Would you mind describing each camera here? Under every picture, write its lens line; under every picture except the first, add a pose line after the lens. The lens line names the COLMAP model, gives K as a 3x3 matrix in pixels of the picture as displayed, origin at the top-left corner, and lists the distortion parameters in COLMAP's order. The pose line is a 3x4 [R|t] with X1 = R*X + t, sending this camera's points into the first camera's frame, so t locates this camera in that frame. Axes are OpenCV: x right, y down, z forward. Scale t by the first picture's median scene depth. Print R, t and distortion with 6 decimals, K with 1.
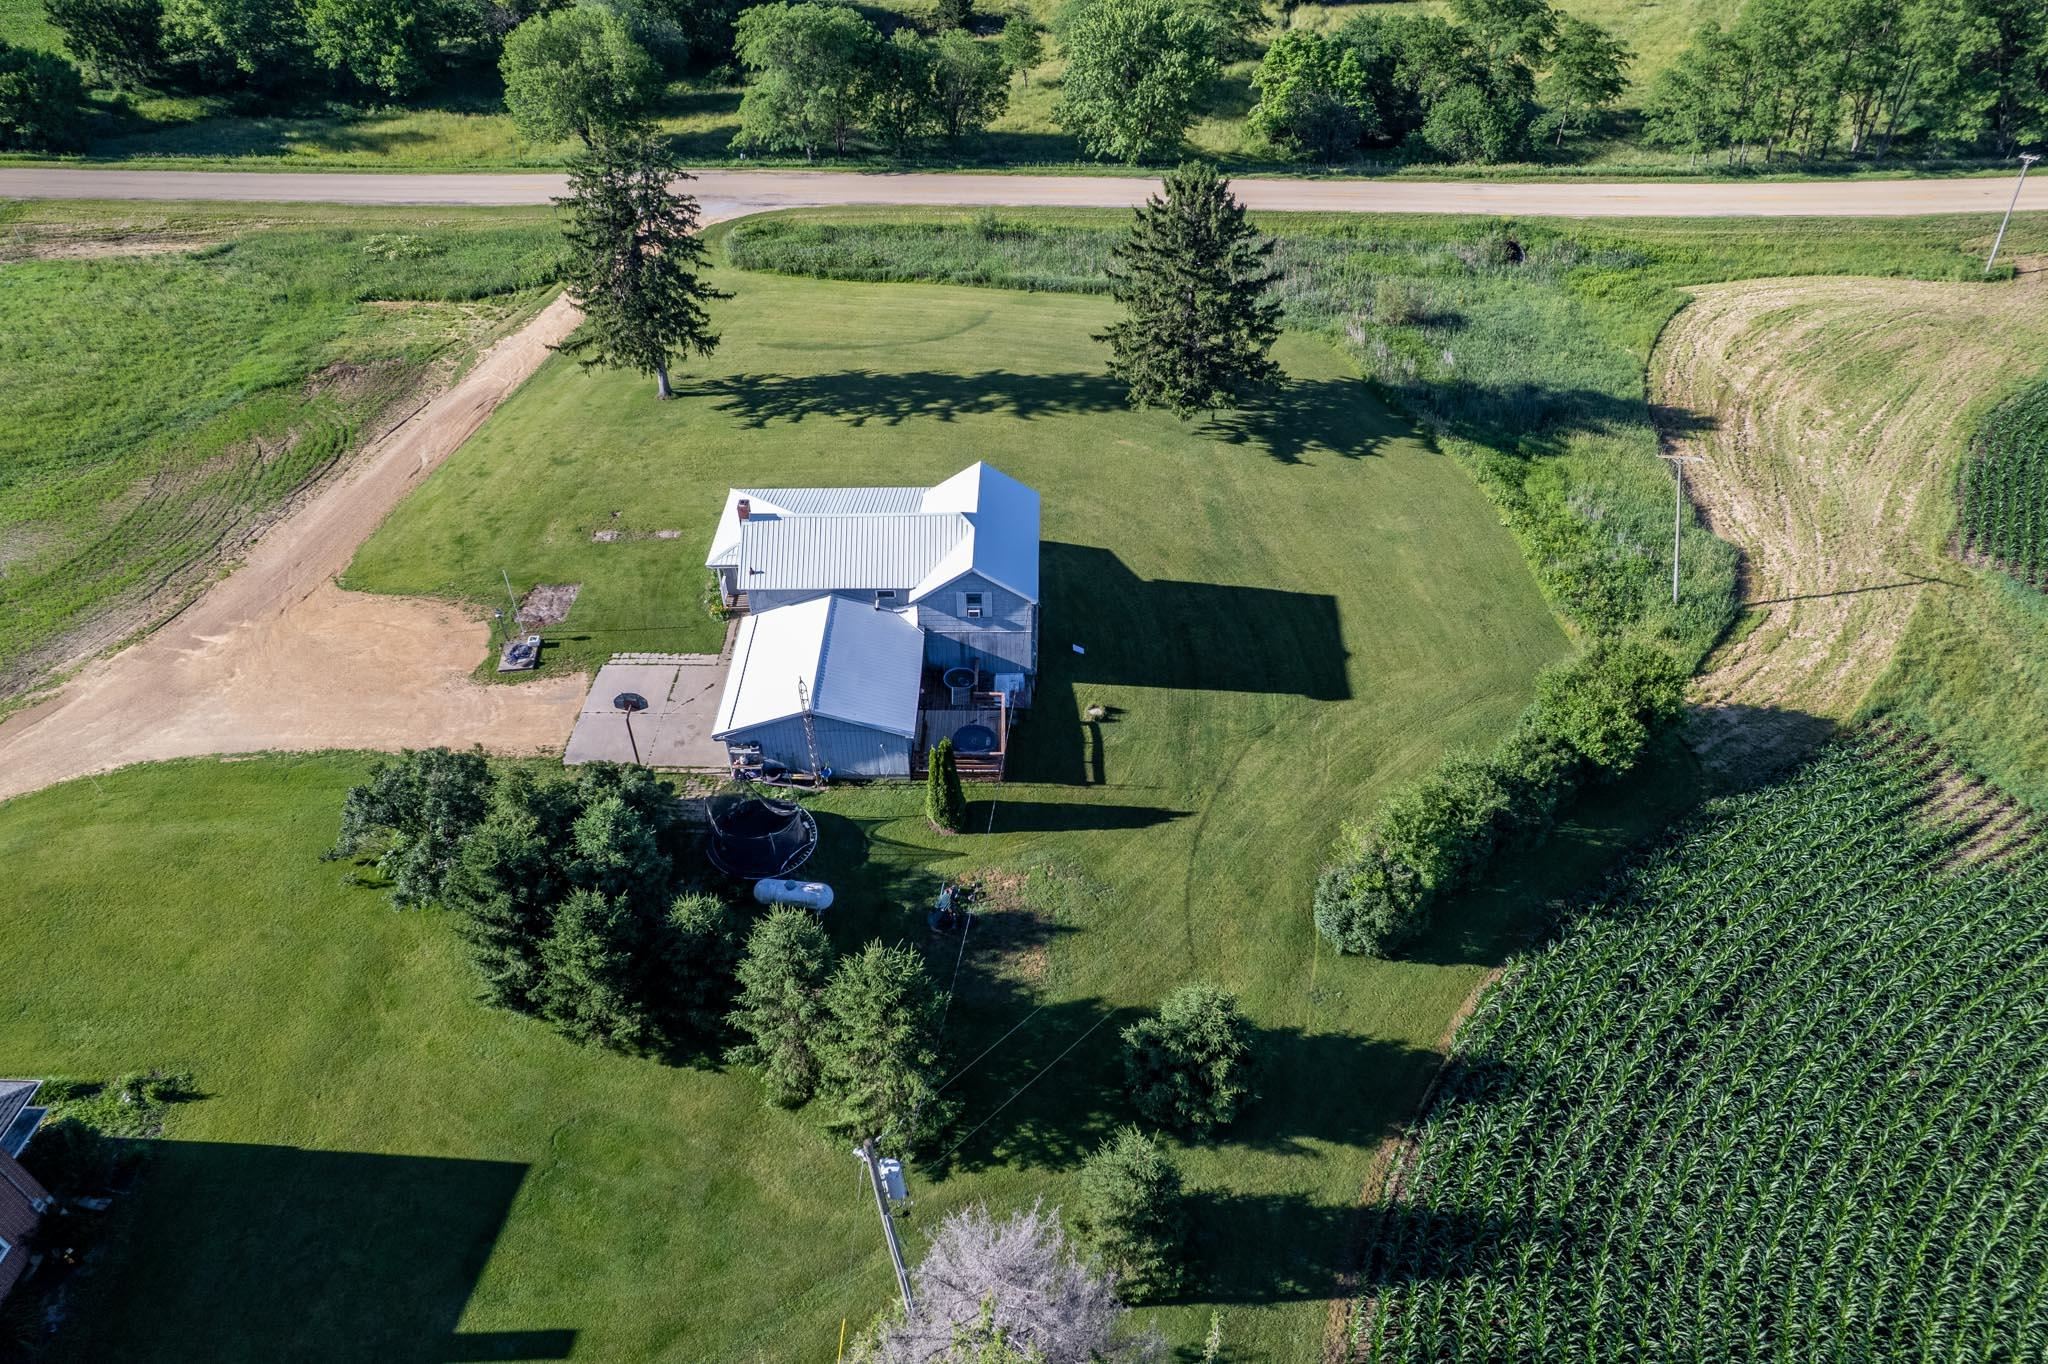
lens RADIAL K [[1354.2, 0, 1024.0], [0, 1354.2, 682.0], [0, 0, 1]] dist [-0.057508, 0.055488]
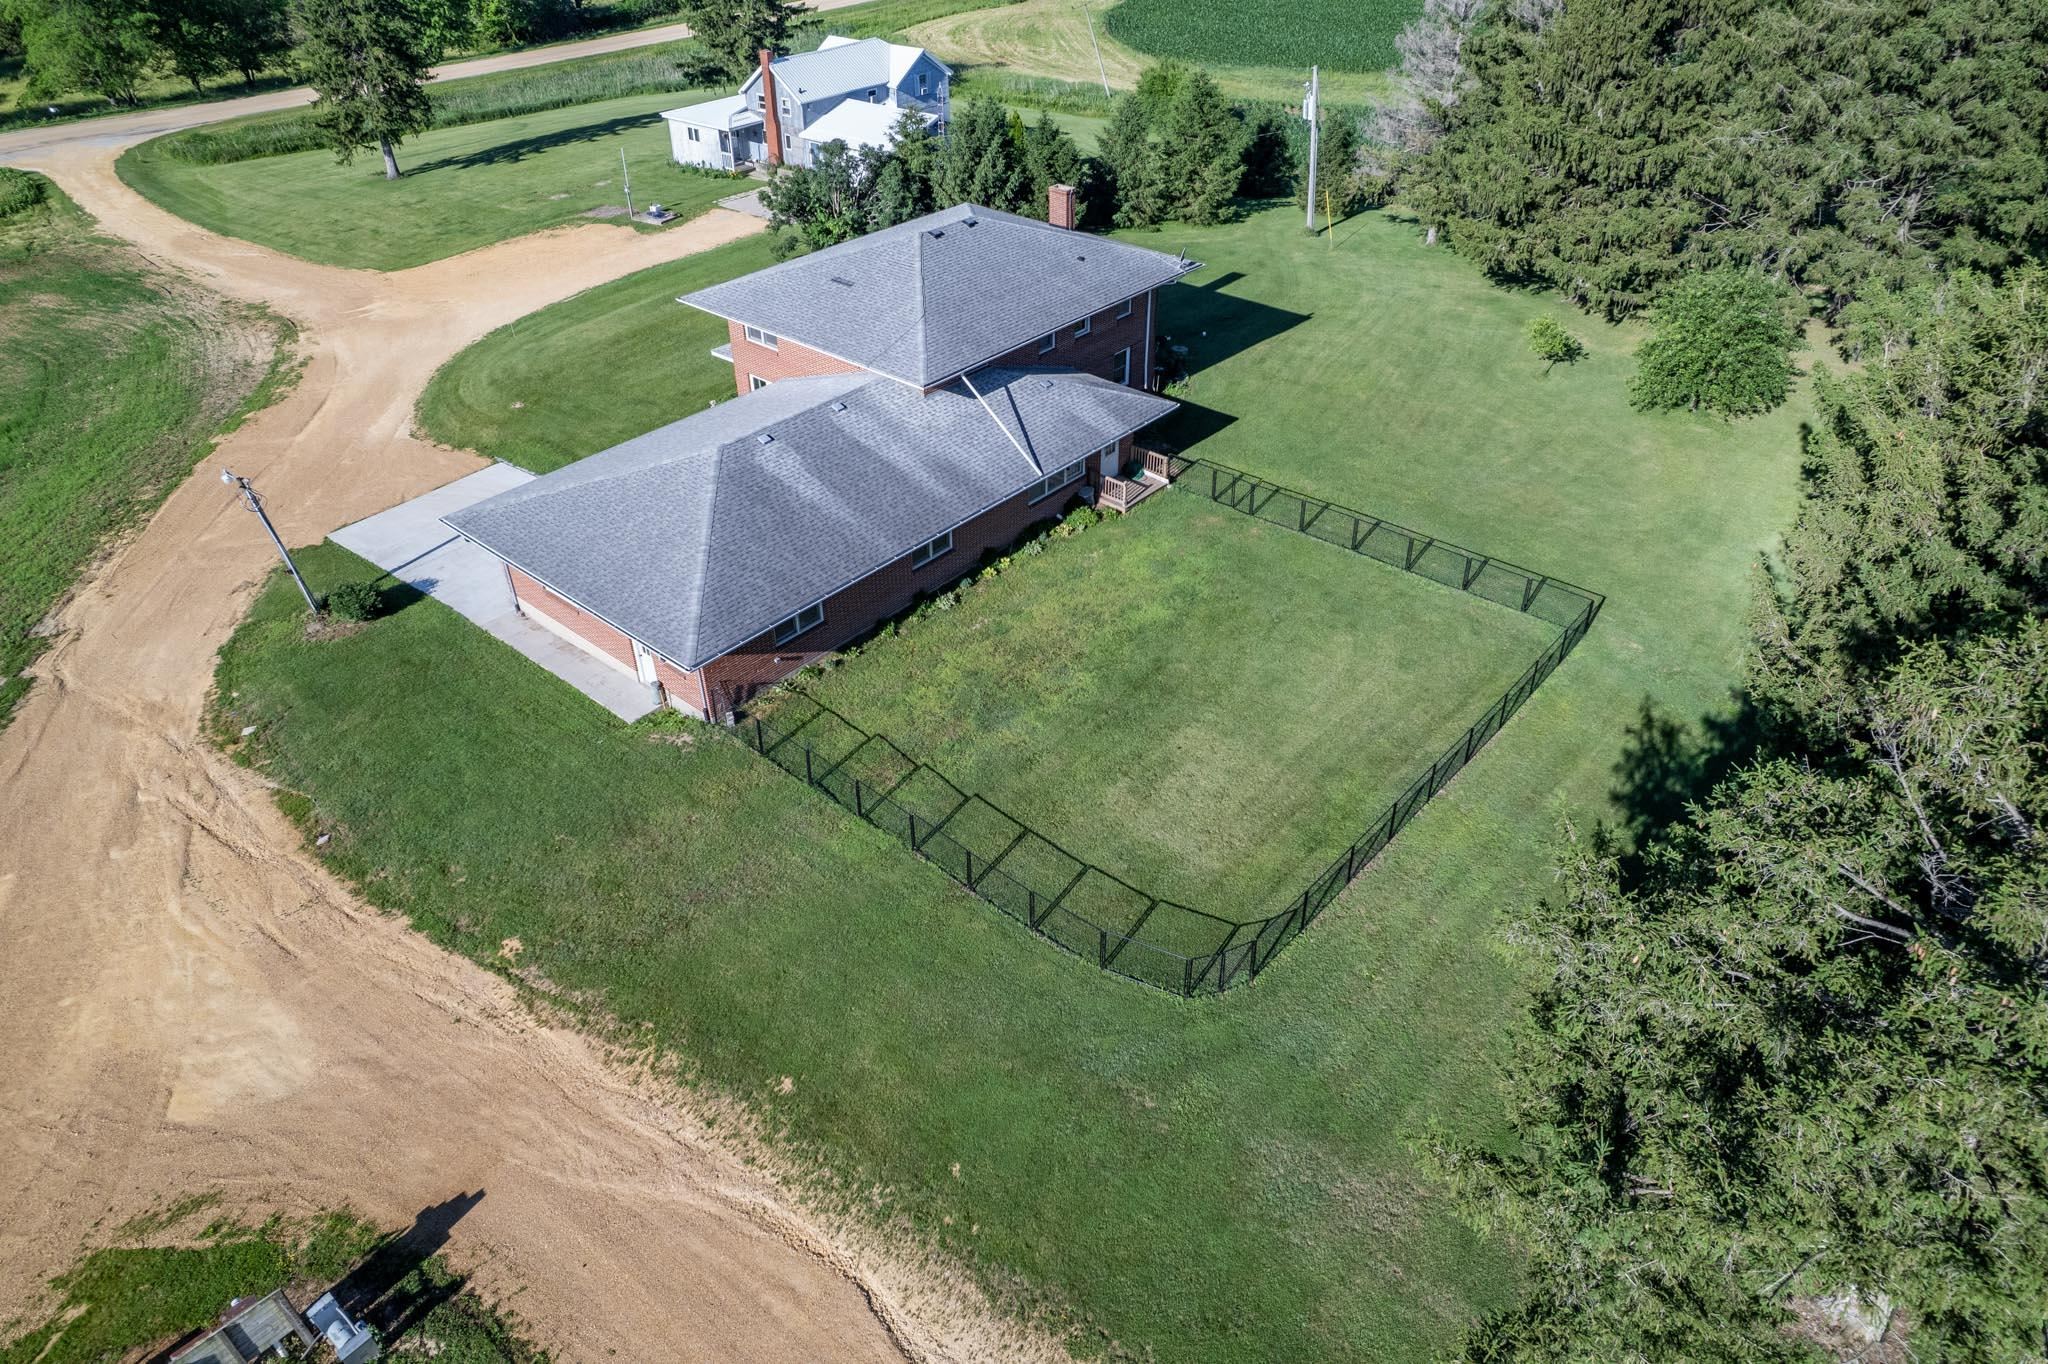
lens RADIAL K [[1322.3, 0, 1031.8], [0, 1322.3, 687.4], [0, 0, 1]] dist [-0.078221, 0.075100]
pose [[0.610221, -0.458025, 0.646408, -0.989997], [0.505789, 0.853241, 0.127107, 0.319417], [-0.609760, 0.249383, 0.752330, 0.016214]]
